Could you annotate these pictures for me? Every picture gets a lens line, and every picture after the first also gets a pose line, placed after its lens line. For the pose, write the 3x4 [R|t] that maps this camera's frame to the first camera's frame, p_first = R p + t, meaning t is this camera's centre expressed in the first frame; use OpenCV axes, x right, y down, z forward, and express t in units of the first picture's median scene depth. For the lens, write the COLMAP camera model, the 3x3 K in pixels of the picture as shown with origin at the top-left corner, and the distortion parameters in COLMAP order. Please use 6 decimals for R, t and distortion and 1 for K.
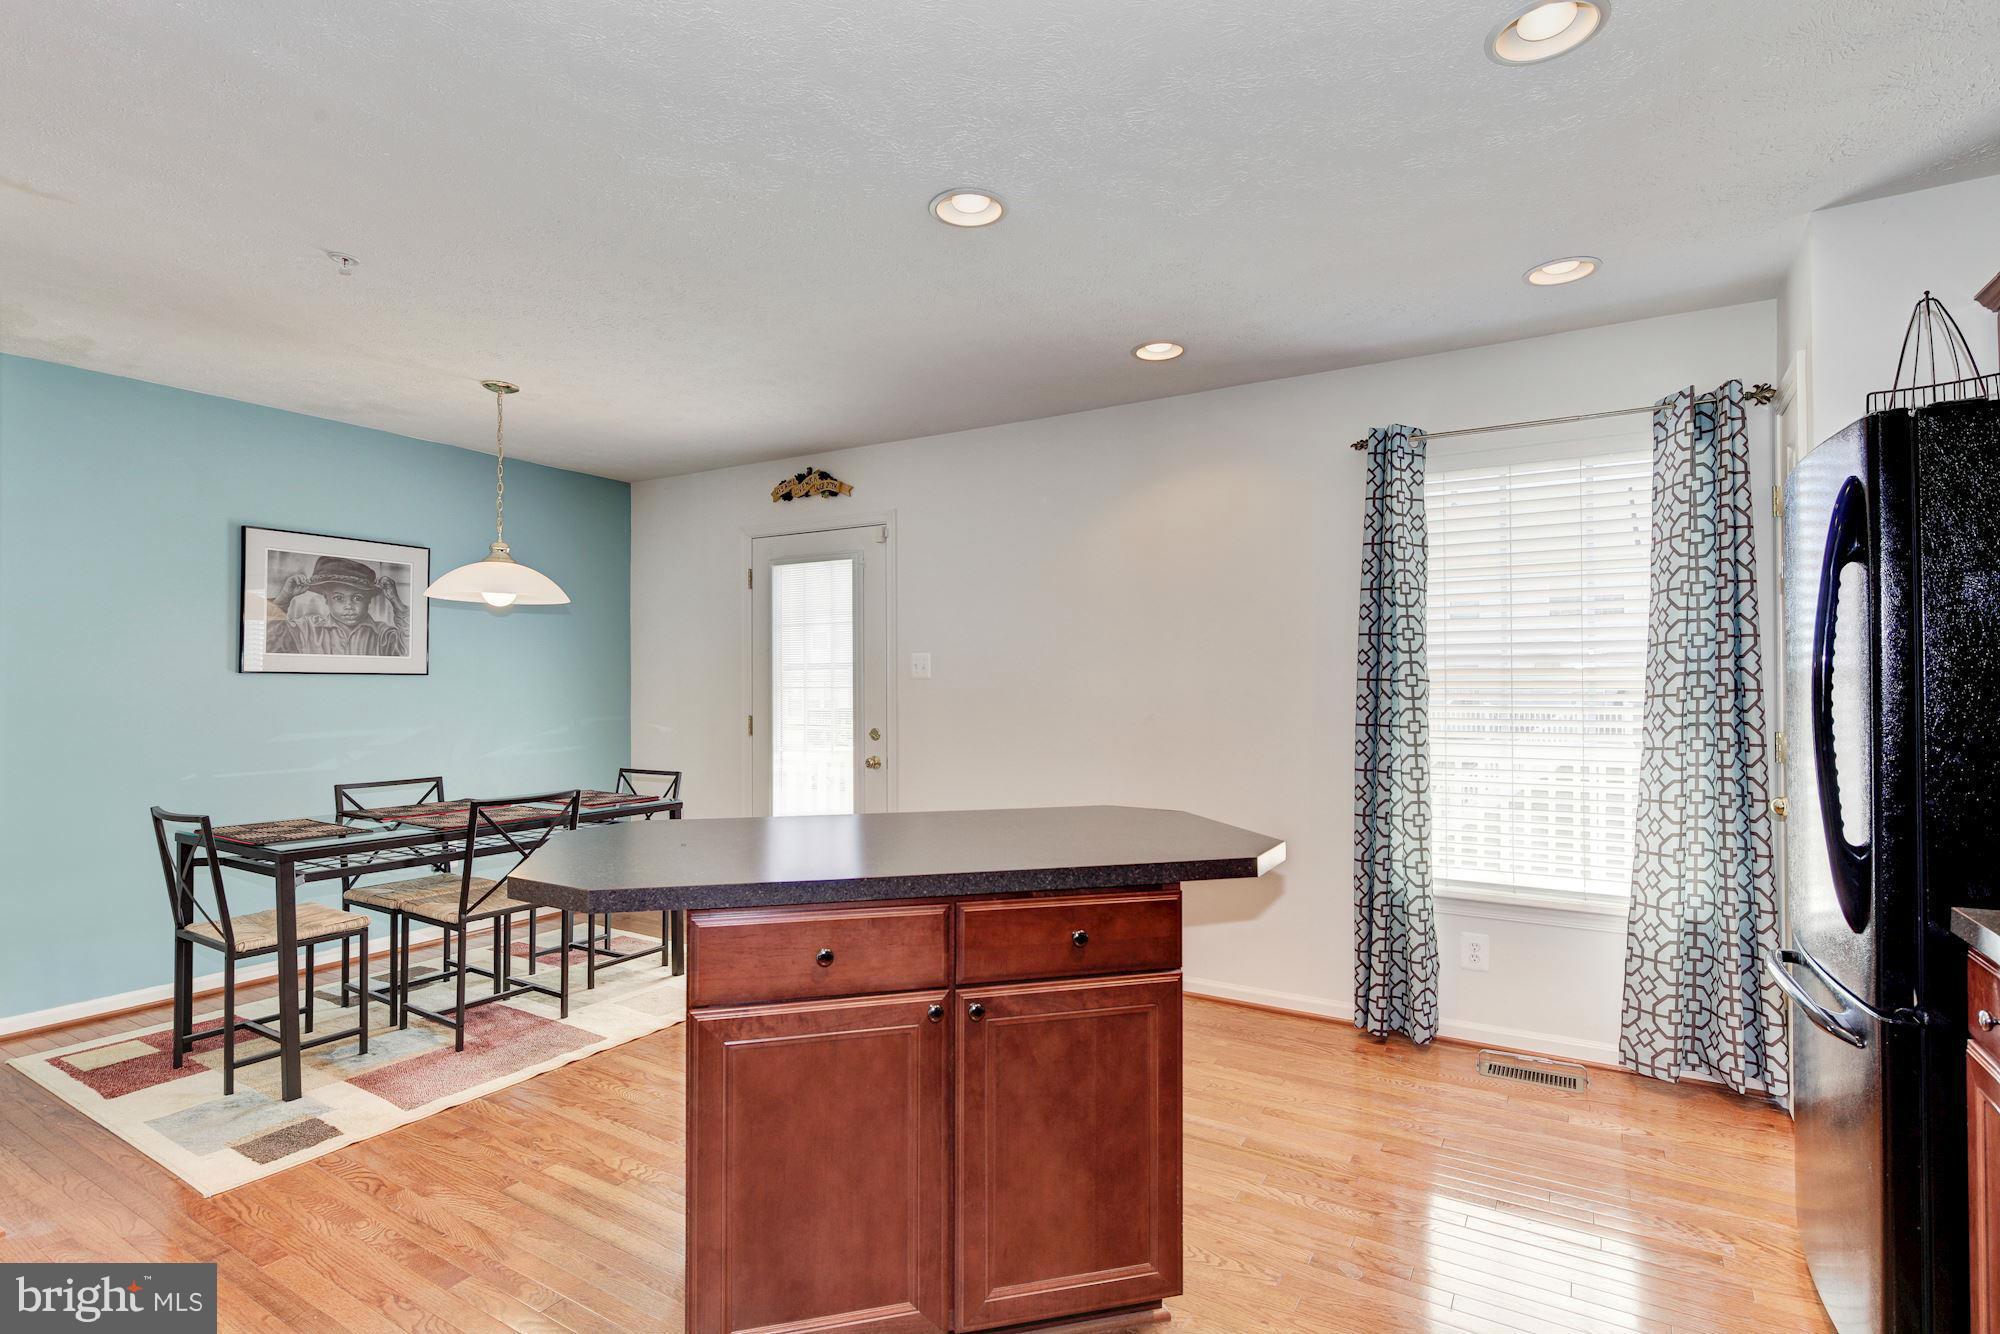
lens RADIAL K [[976.2, 0, 997.4], [0, 976.2, 674.0], [0, 0, 1]] dist [0.002546, -0.001775]
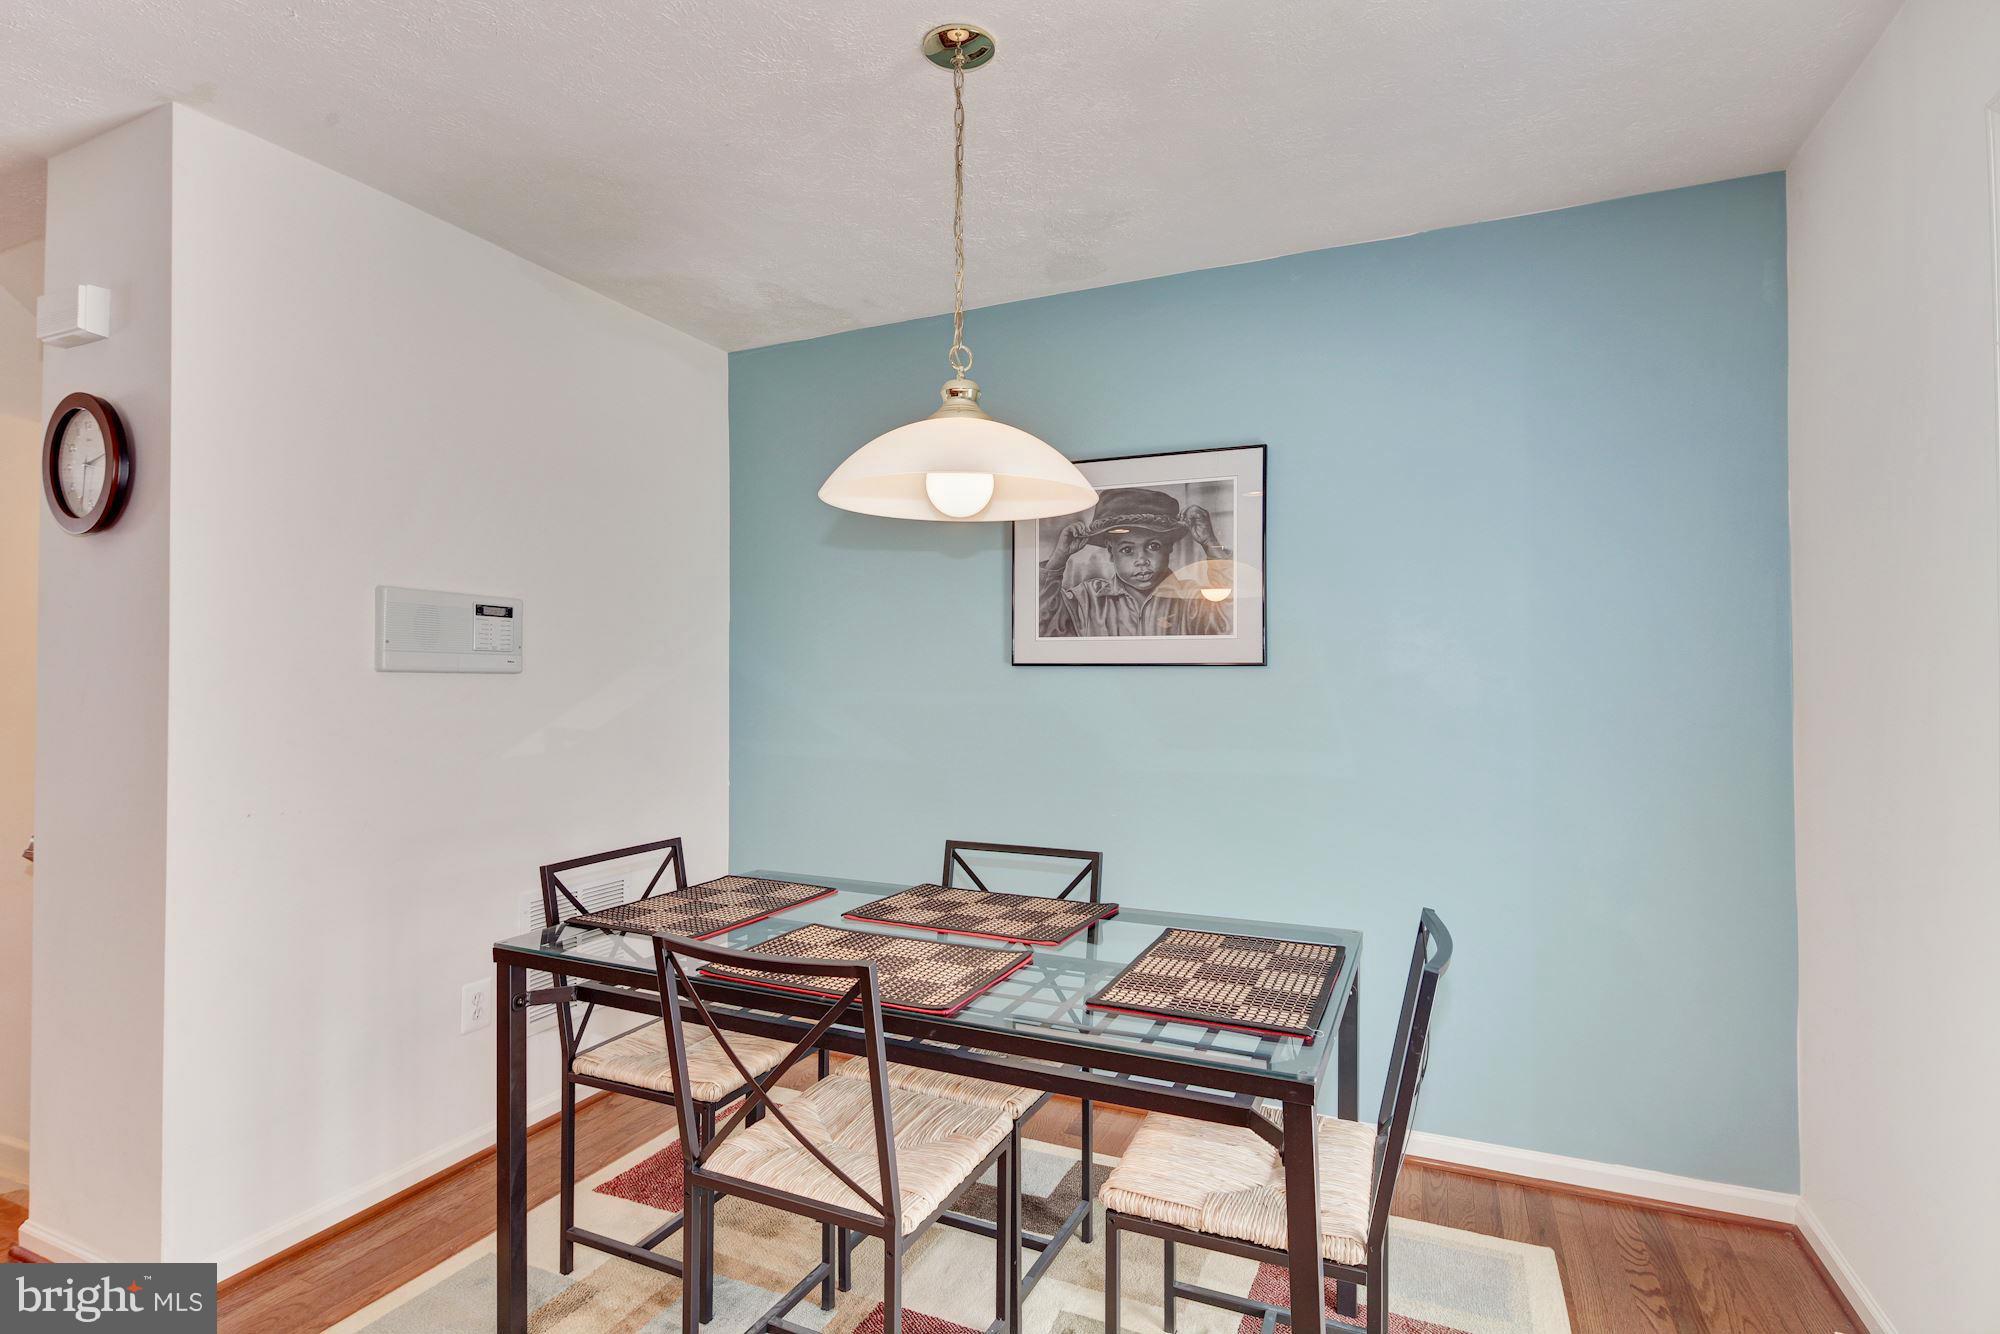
lens RADIAL K [[967.2, 0, 1000.0], [0, 967.2, 667.0], [0, 0, 1]] dist [0.000251, -0.001123]
pose [[0.133339, -0.009044, -0.991029, -0.047096], [0.008519, 0.999932, -0.007979, 0.005609], [0.991034, -0.007379, 0.133407, 0.873993]]
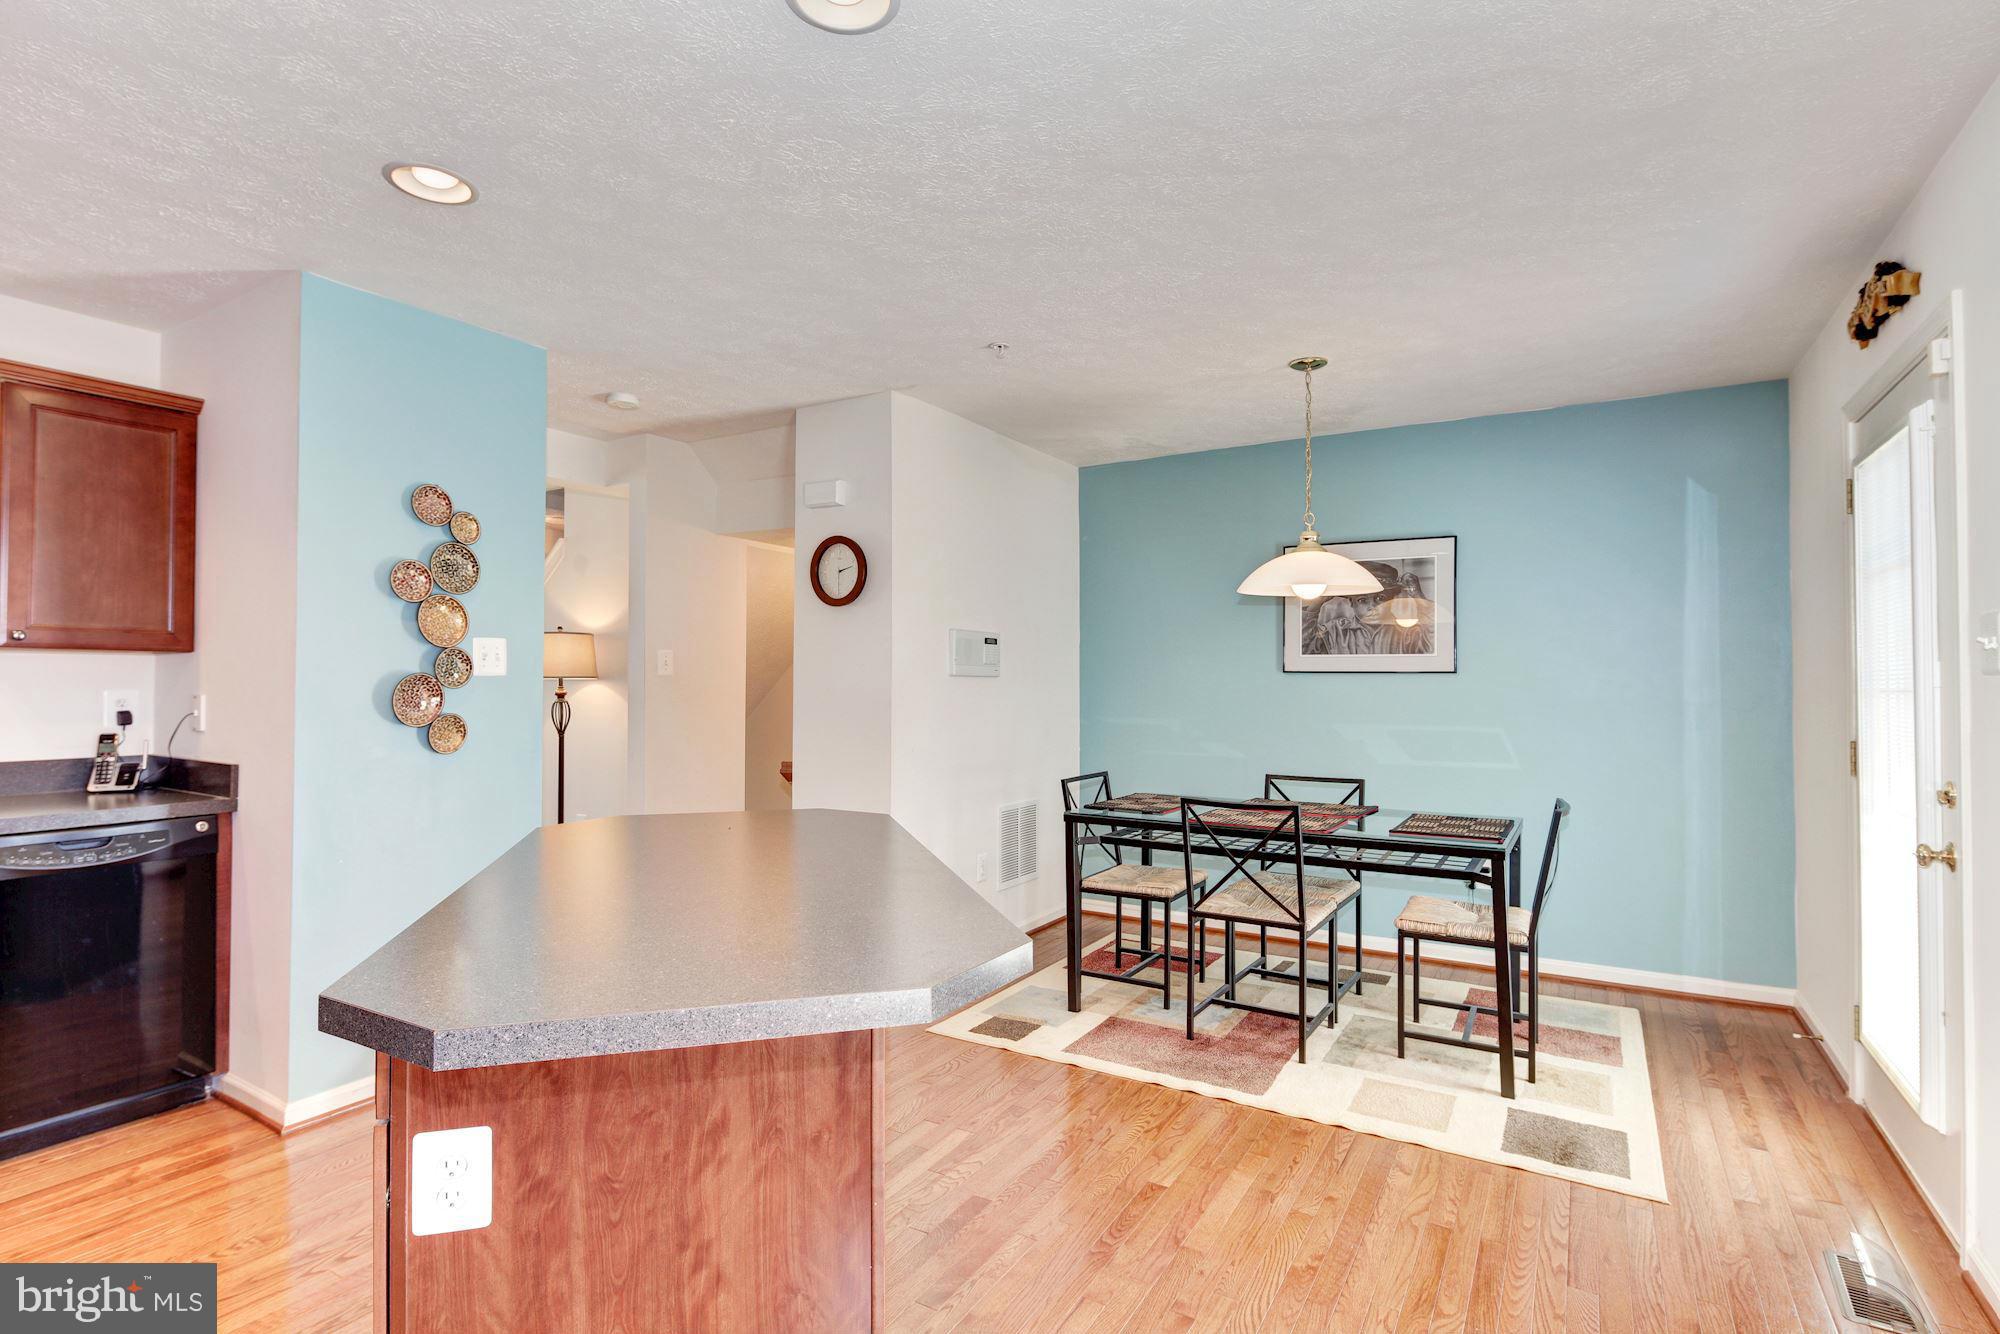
lens RADIAL K [[976.2, 0, 997.4], [0, 976.2, 674.0], [0, 0, 1]] dist [0.002546, -0.001775]
pose [[0.016305, -0.007379, -0.999840, 0.379310], [0.006897, 0.999950, -0.007267, 0.006427], [0.999843, -0.006777, 0.016355, 0.625635]]
